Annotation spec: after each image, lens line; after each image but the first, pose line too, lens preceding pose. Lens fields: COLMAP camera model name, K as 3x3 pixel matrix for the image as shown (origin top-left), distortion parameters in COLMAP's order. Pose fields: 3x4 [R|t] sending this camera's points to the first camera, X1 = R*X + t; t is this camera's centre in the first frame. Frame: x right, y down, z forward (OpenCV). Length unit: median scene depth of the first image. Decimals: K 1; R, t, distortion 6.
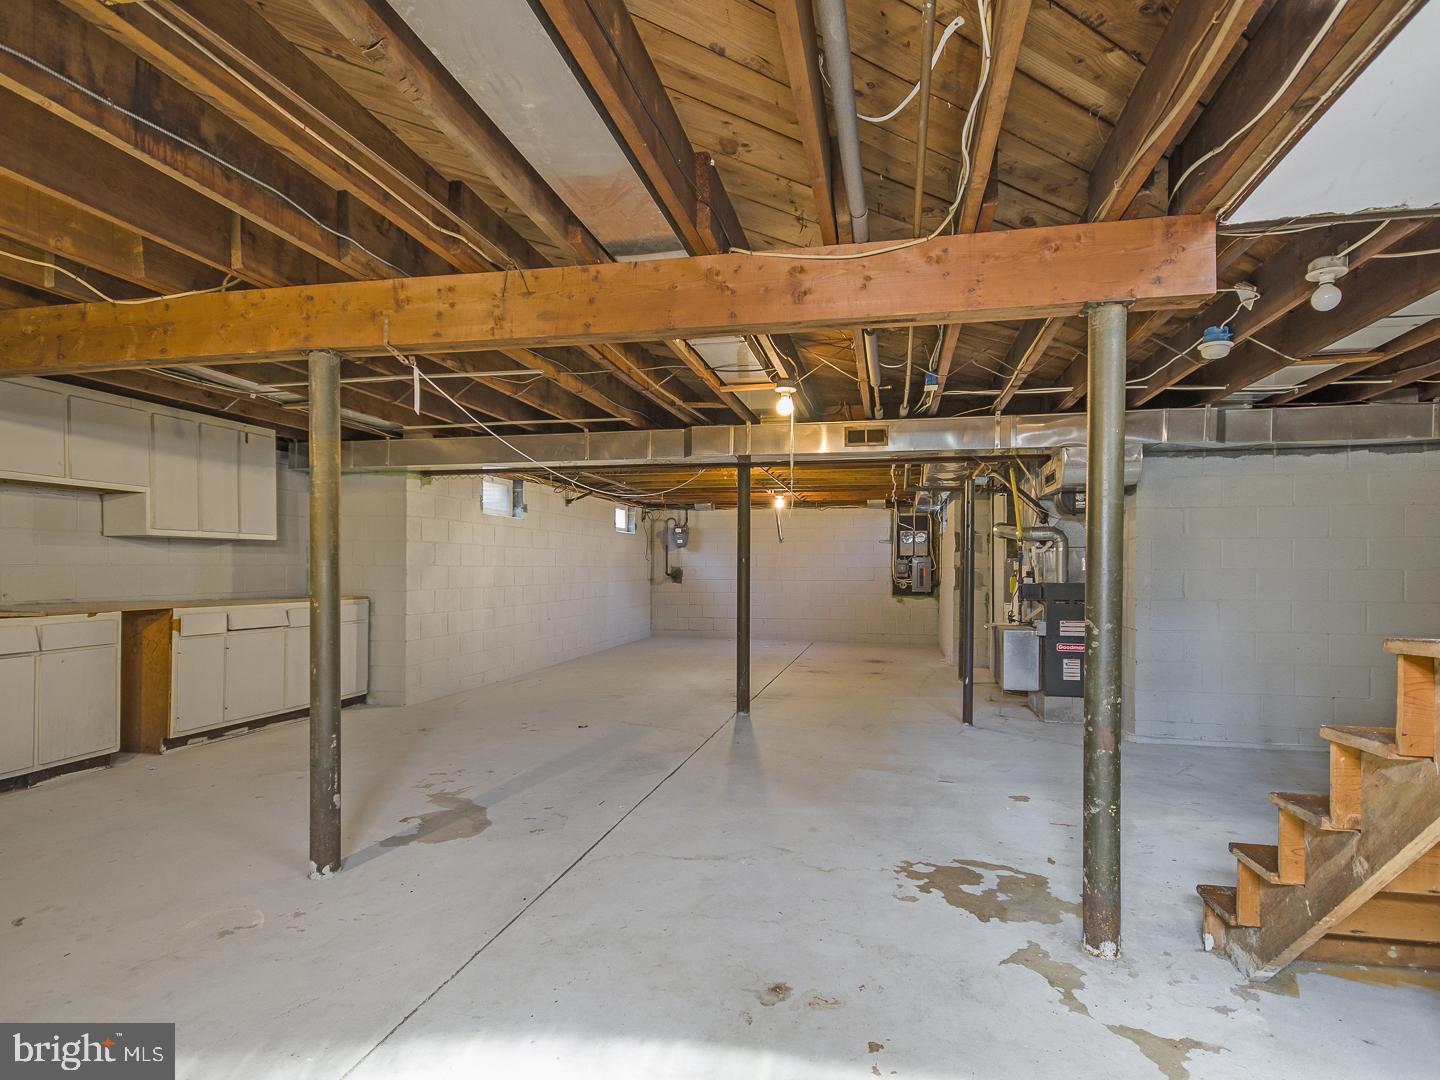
lens RADIAL K [[787.2, 0, 721.3], [0, 787.2, 554.0], [0, 0, 1]] dist [-0.004385, 0.004646]
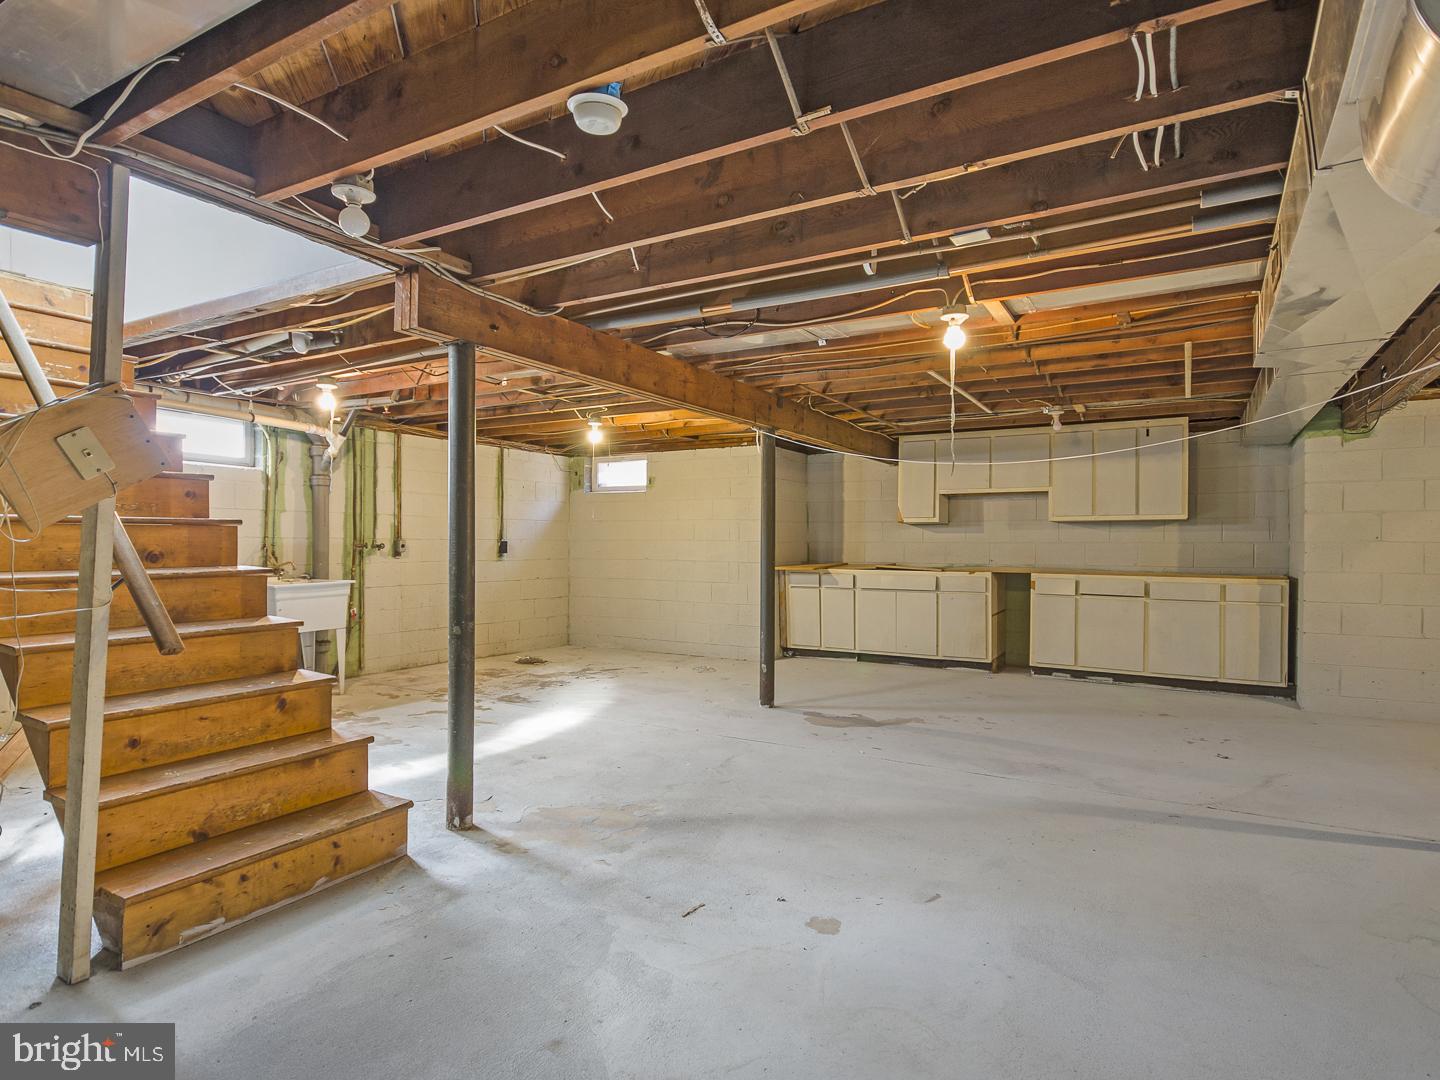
lens RADIAL K [[787.2, 0, 723.0], [0, 787.2, 537.1], [0, 0, 1]] dist [-0.004385, 0.004646]
pose [[-0.311403, -0.010447, -0.950221, 0.774750], [0.013426, 0.999791, -0.015392, 0.018182], [0.950183, -0.017550, -0.311198, 0.881258]]
